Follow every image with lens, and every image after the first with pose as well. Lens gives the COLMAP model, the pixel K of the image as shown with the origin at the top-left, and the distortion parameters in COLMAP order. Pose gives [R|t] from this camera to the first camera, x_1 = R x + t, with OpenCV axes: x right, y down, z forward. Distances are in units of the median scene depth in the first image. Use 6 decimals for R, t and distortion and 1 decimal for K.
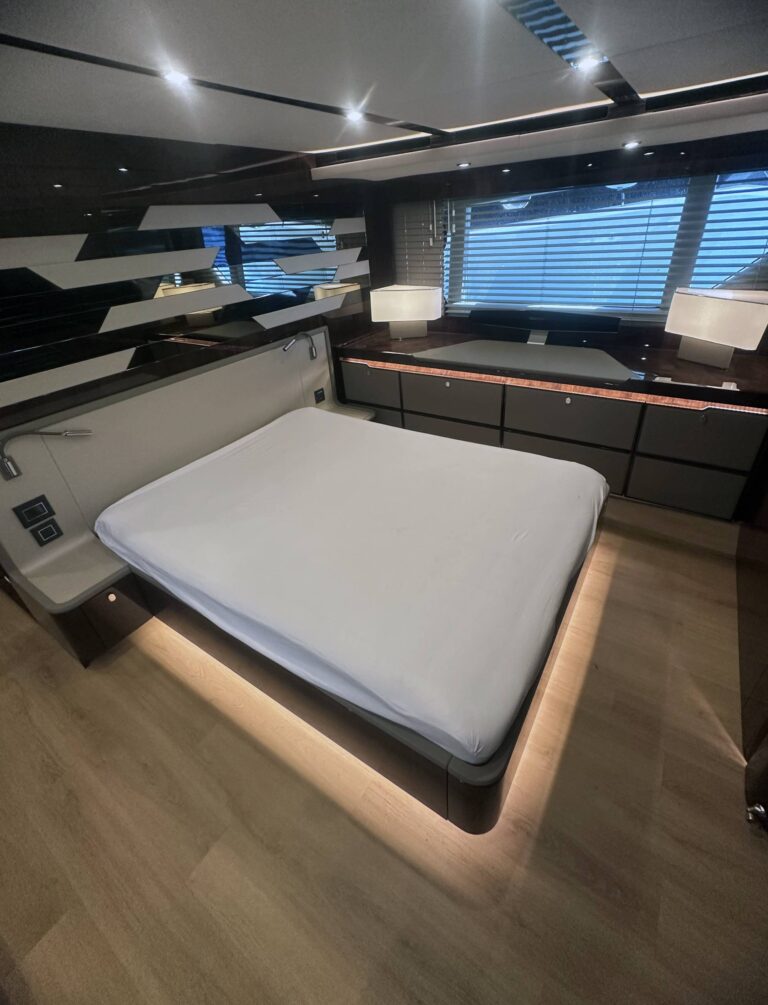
lens RADIAL K [[431.8, 0, 385.1], [0, 431.8, 475.1], [0, 0, 1]] dist [-0.001783, -0.000208]
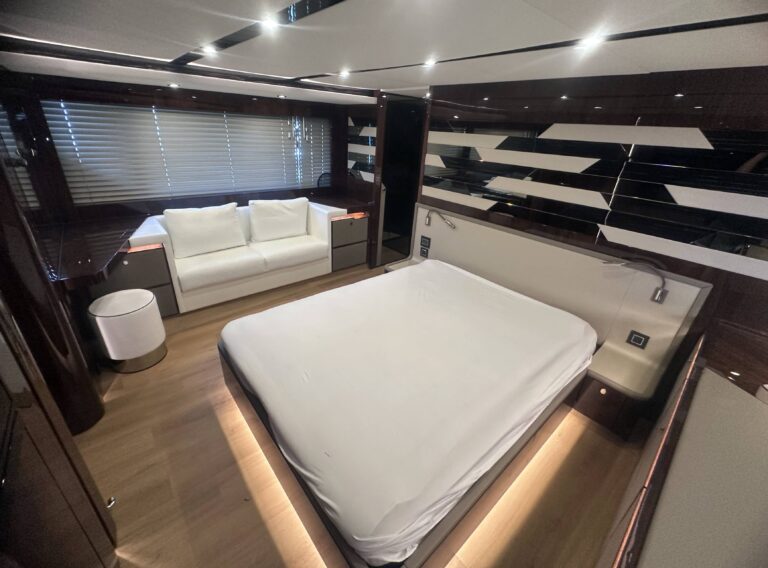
lens RADIAL K [[317.7, 0, 383.1], [0, 317.7, 273.2], [0, 0, 1]] dist [0.017955, -0.000027]
pose [[-0.273817, 0.454259, -0.847746, 0.747979], [-0.516811, 0.673873, 0.528017, -0.562410], [0.811130, 0.582704, 0.050248, 0.786082]]
